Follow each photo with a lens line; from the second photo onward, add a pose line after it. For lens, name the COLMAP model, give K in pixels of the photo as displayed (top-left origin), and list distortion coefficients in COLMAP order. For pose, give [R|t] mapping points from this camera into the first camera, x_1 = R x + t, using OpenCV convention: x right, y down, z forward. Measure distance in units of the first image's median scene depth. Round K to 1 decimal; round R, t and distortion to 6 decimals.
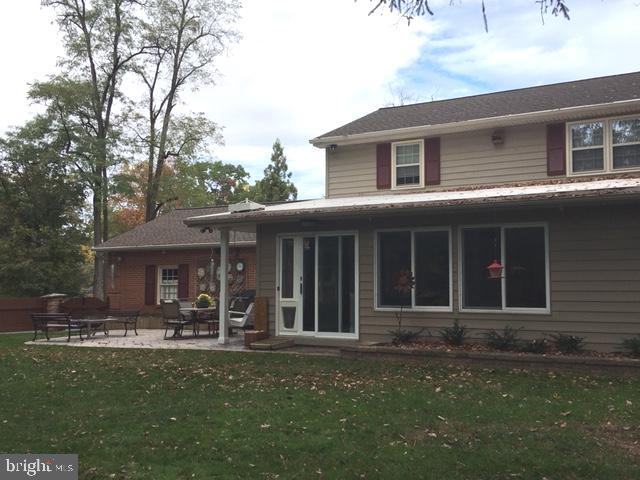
lens RADIAL K [[662.8, 0, 320.0], [0, 662.8, 240.0], [0, 0, 1]] dist [0.043836, 0.004391]
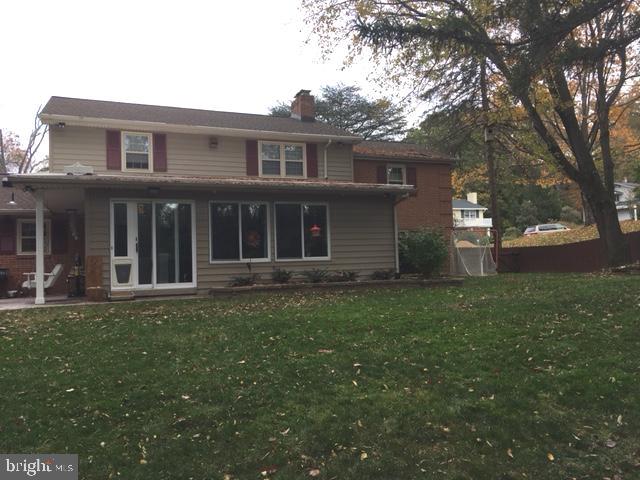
lens RADIAL K [[534.6, 0, 320.0], [0, 534.6, 240.0], [0, 0, 1]] dist [0.087332, -0.157159]
pose [[0.625899, 0.019888, 0.779651, -0.547751], [-0.023709, 0.999698, -0.006468, 0.057428], [-0.779544, -0.014436, 0.626181, 0.168491]]
